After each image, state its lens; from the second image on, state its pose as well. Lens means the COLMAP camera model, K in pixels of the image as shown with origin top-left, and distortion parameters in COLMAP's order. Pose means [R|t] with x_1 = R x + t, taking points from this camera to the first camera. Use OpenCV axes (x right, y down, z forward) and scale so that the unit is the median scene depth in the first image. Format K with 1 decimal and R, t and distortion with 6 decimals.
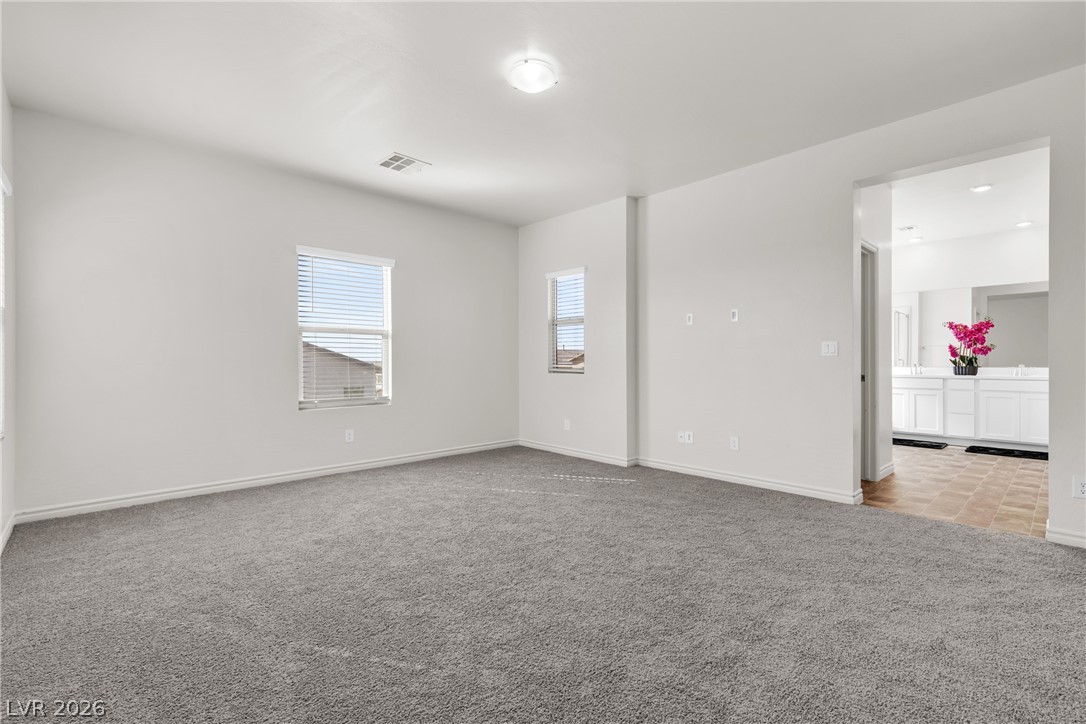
lens RADIAL K [[487.2, 0, 537.9], [0, 487.2, 359.7], [0, 0, 1]] dist [0.006579, -0.000835]
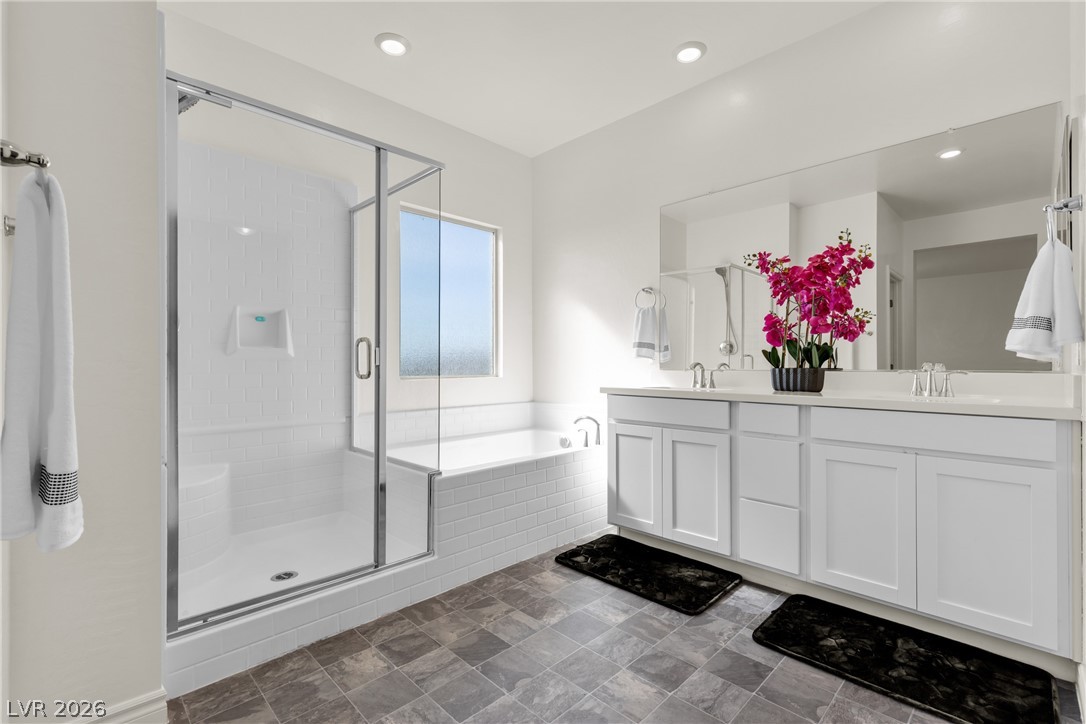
lens RADIAL K [[487.2, 0, 540.1], [0, 487.2, 359.4], [0, 0, 1]] dist [0.006579, -0.000835]
pose [[0.999604, 0.002957, 0.027980, 0.664229], [-0.002782, 0.999976, -0.006295, 0.009565], [-0.027998, 0.006215, 0.999589, 0.627546]]
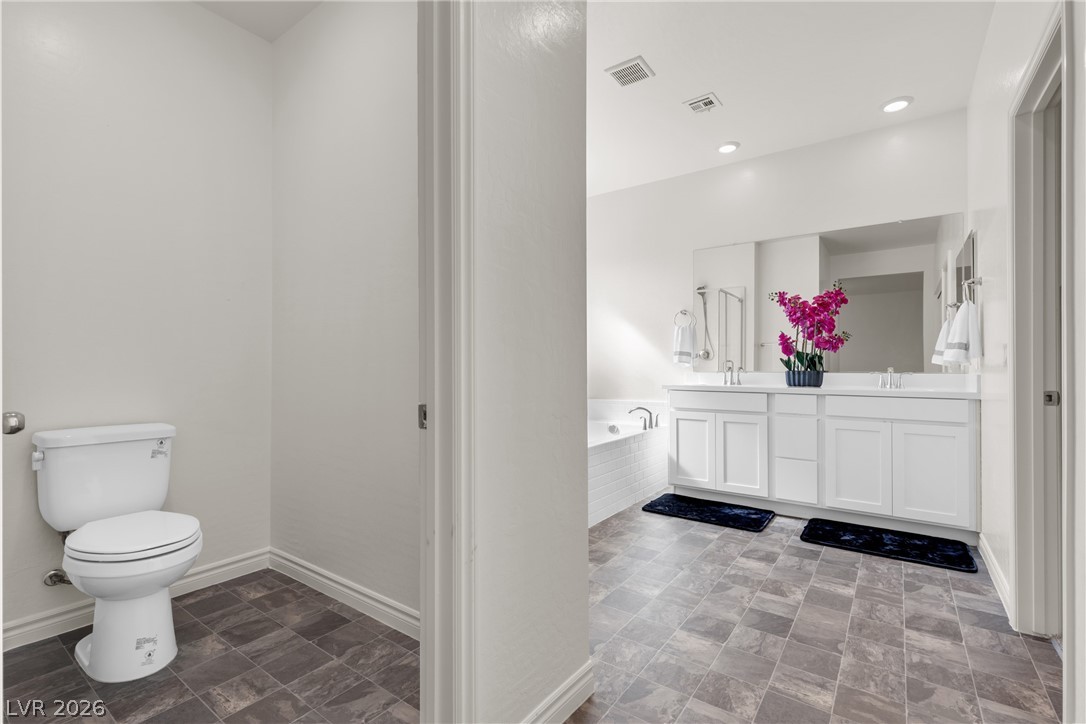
lens RADIAL K [[487.2, 0, 538.1], [0, 487.2, 359.2], [0, 0, 1]] dist [0.006579, -0.000835]
pose [[0.982297, 0.007826, 0.187165, 0.467790], [-0.005410, 0.999895, -0.013417, 0.009262], [-0.187250, 0.012167, 0.982237, 0.505748]]
